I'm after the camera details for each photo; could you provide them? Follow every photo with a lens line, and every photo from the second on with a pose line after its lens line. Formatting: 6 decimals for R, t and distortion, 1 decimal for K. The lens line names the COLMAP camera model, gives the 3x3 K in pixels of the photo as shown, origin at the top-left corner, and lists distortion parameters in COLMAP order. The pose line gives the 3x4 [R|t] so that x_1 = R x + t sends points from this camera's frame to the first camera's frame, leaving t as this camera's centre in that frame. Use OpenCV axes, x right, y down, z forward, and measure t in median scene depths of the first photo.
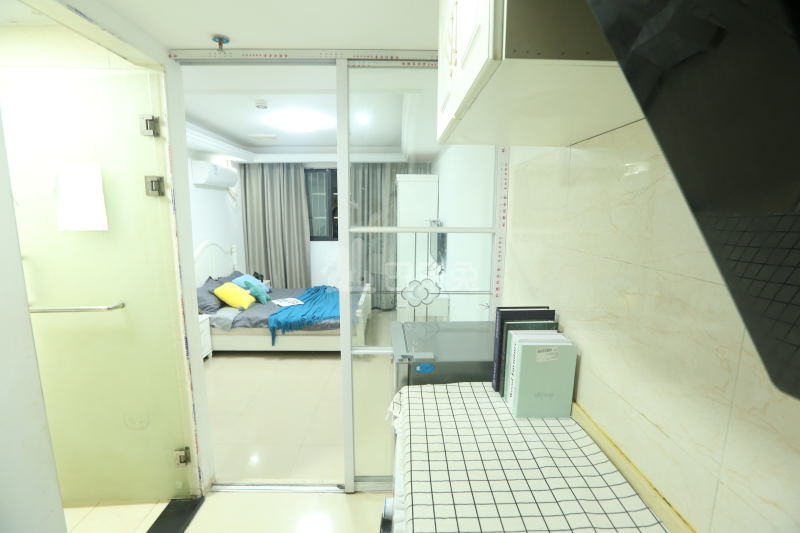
lens RADIAL K [[359.6, 0, 397.3], [0, 359.6, 263.4], [0, 0, 1]] dist [-0.036282, 0.003085]
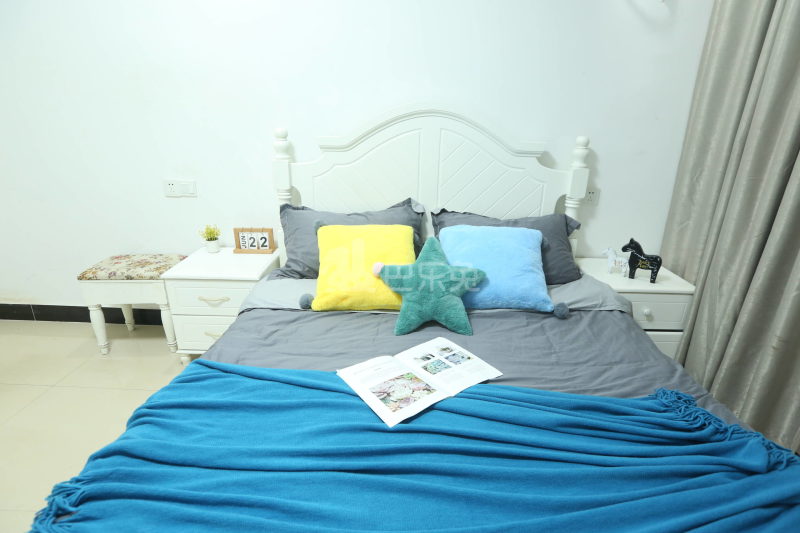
lens RADIAL K [[403.8, 0, 413.0], [0, 403.8, 272.1], [0, 0, 1]] dist [-0.021453, -0.000498]
pose [[-0.008056, 0.358010, -0.933683, -0.086851], [-0.175263, 0.918754, 0.353798, -0.049167], [0.984489, 0.166490, 0.055344, 1.032054]]
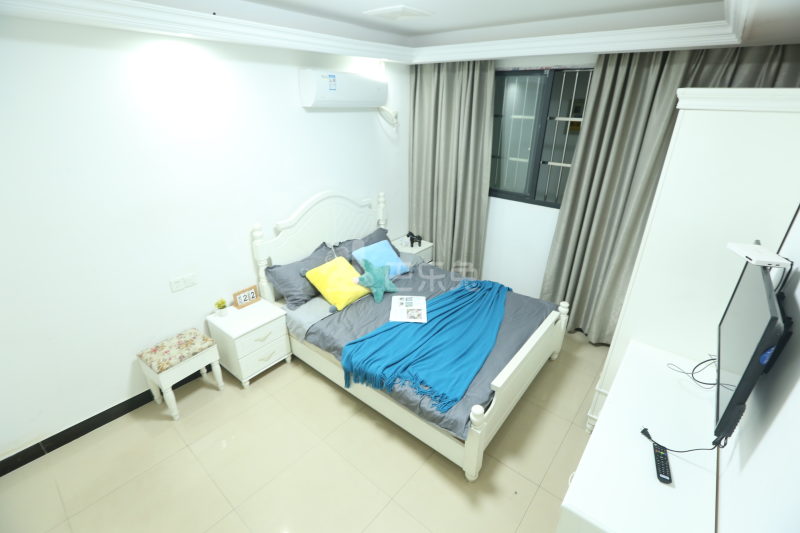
lens RADIAL K [[359.6, 0, 399.0], [0, 359.6, 263.5], [0, 0, 1]] dist [-0.036282, 0.003085]
pose [[0.764031, 0.268484, -0.586663, 0.033183], [-0.105943, 0.949167, 0.296409, -0.161972], [0.636422, -0.164312, 0.753637, 0.559174]]
